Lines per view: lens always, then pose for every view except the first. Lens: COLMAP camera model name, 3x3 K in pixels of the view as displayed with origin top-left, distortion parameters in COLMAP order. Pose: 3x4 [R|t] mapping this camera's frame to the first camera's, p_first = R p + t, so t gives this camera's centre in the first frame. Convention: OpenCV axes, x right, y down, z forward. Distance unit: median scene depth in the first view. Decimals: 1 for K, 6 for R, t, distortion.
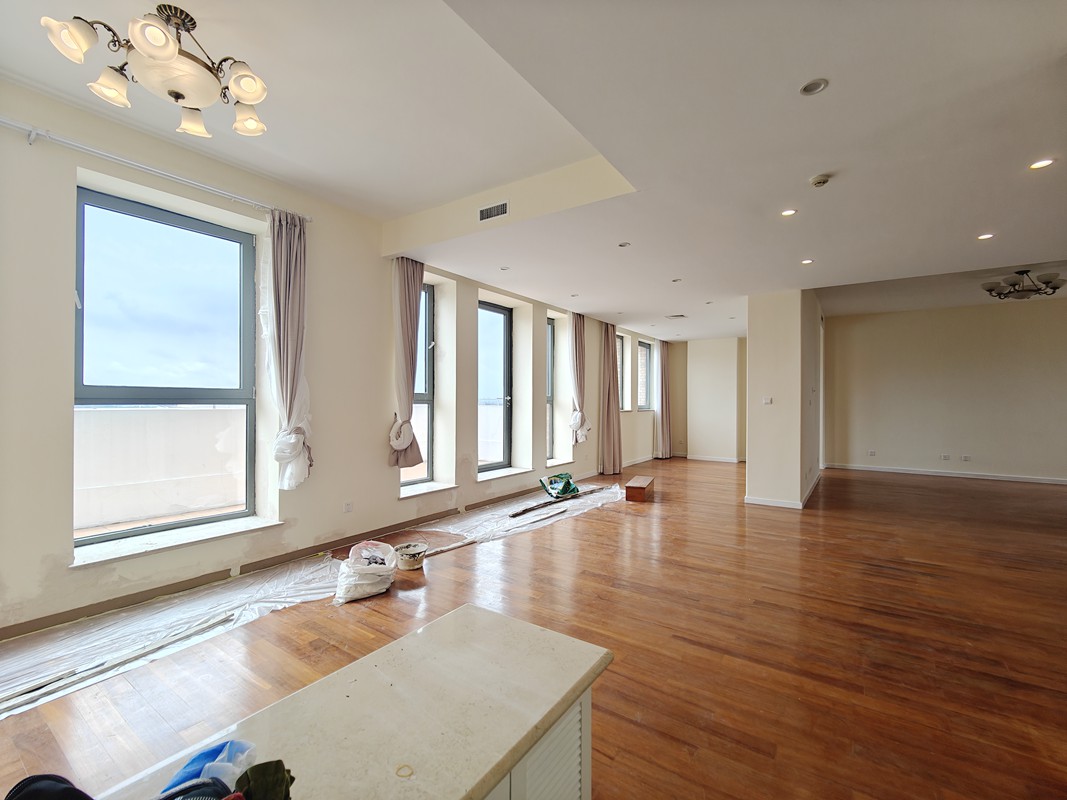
lens RADIAL K [[468.0, 0, 529.4], [0, 468.0, 400.1], [0, 0, 1]] dist [0.001378, -0.001341]
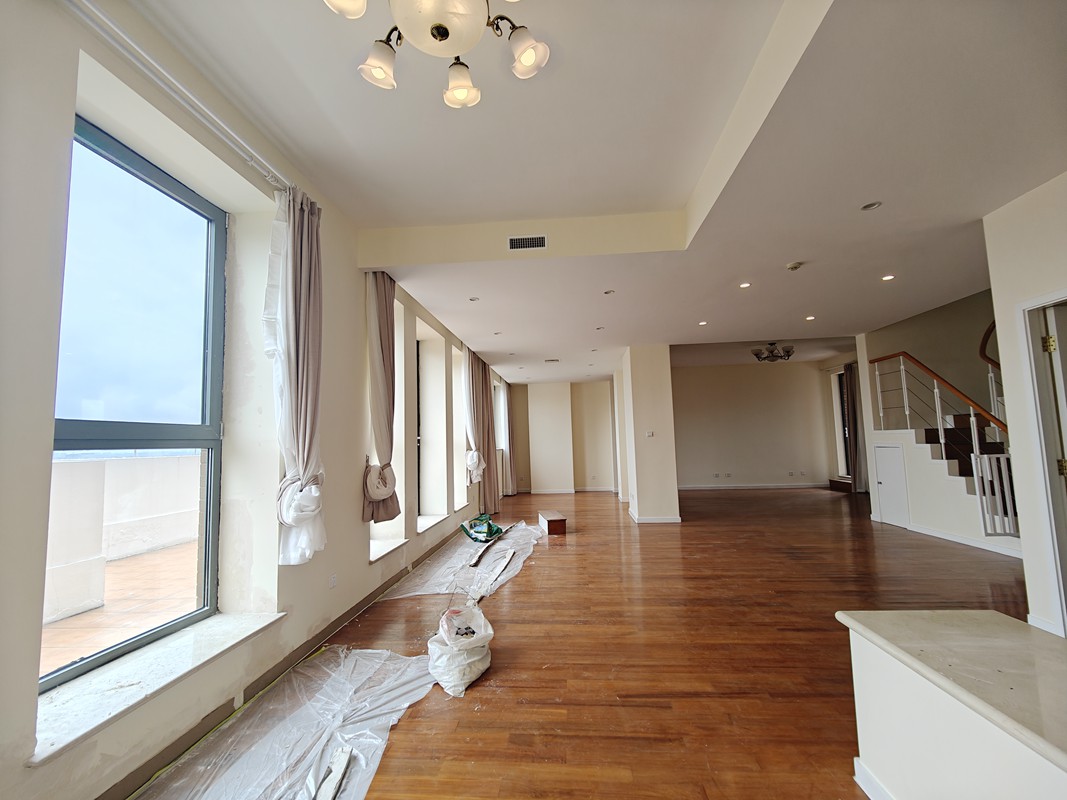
lens RADIAL K [[468.0, 0, 531.7], [0, 468.0, 401.2], [0, 0, 1]] dist [0.001378, -0.001341]
pose [[0.867578, 0.014056, 0.497102, -0.451628], [0.031741, 0.995997, -0.083560, 0.010415], [-0.496287, 0.088273, 0.863659, 0.141230]]
